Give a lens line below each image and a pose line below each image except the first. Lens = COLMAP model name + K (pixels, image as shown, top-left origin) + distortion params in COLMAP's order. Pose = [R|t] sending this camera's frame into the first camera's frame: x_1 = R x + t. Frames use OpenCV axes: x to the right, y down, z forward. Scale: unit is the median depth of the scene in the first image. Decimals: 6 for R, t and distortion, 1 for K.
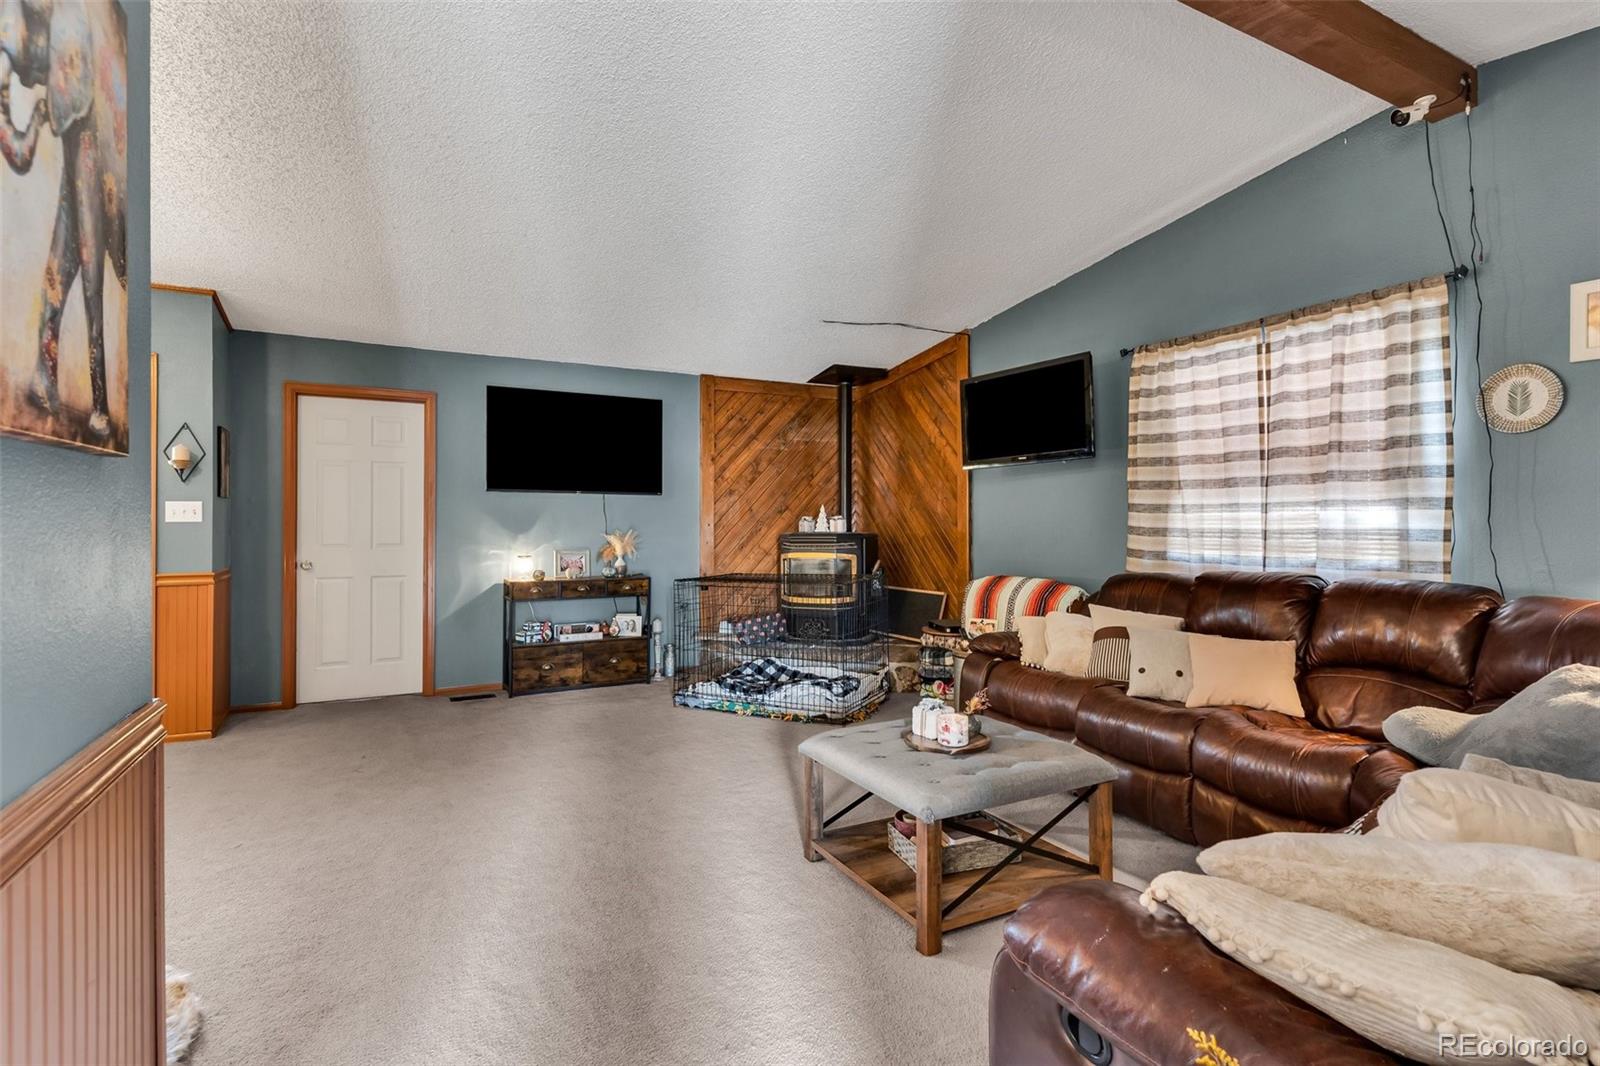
lens RADIAL K [[771.5, 0, 803.6], [0, 771.5, 528.1], [0, 0, 1]] dist [0.001066, 0.001033]
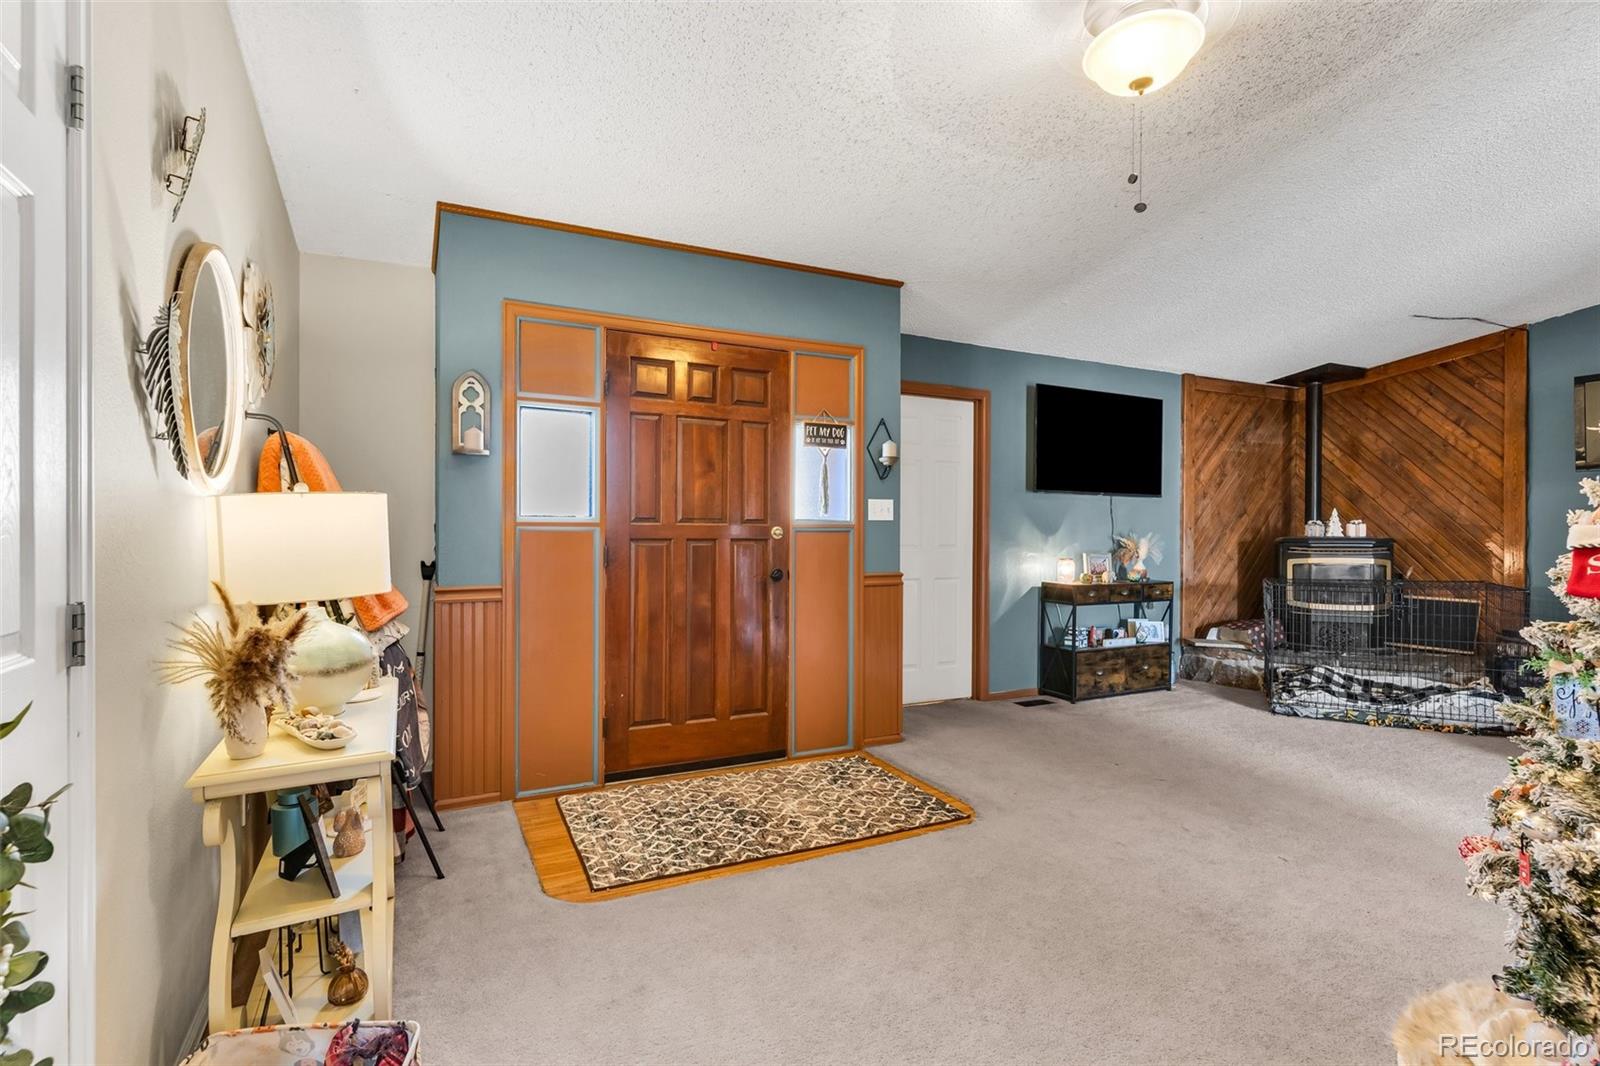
lens RADIAL K [[771.5, 0, 790.1], [0, 771.5, 535.5], [0, 0, 1]] dist [0.001066, 0.001033]
pose [[0.999524, 0.006753, -0.030102, -0.649623], [-0.006761, 0.999977, -0.000165, 0.009103], [0.030100, 0.000368, 0.999547, 0.013816]]
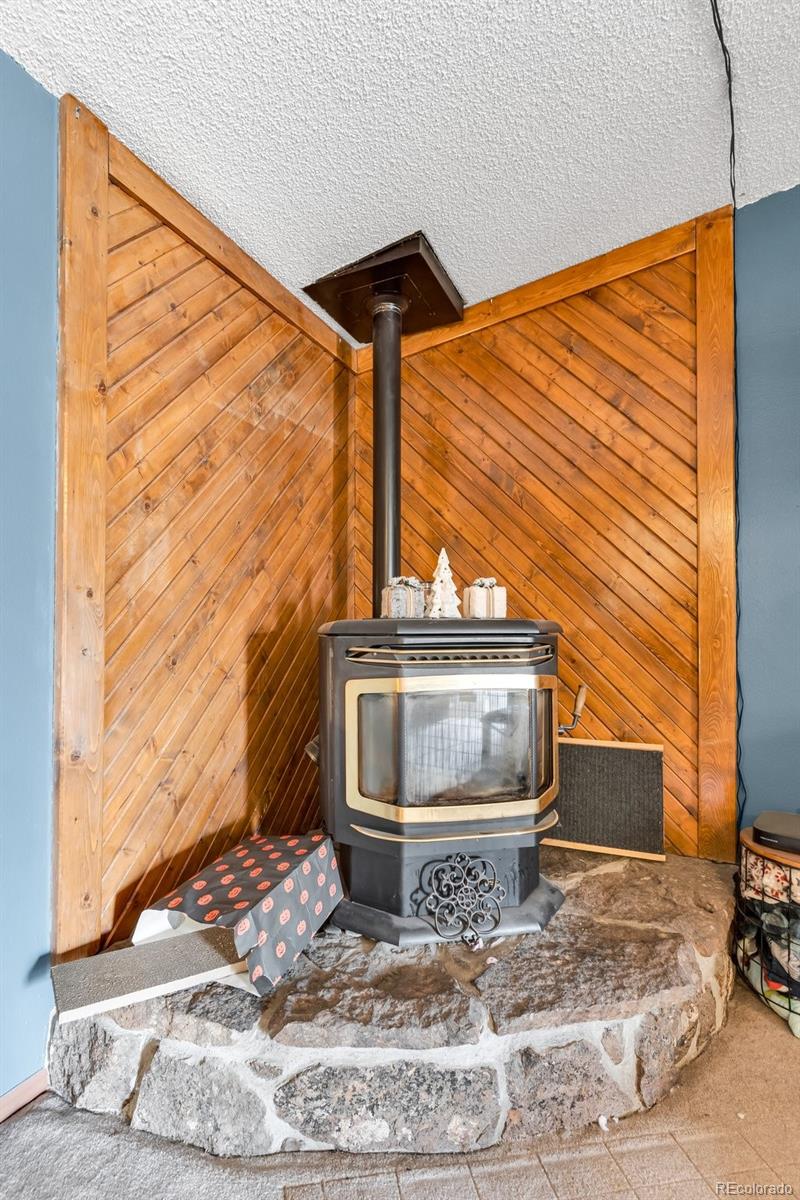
lens RADIAL K [[578.6, 0, 382.3], [0, 578.6, 625.4], [0, 0, 1]] dist [0.001066, 0.001033]
pose [[0.813812, 0.005751, 0.581099, -0.176464], [0.001040, 0.999935, -0.011353, 0.012543], [-0.581127, 0.009843, 0.813753, 0.807240]]
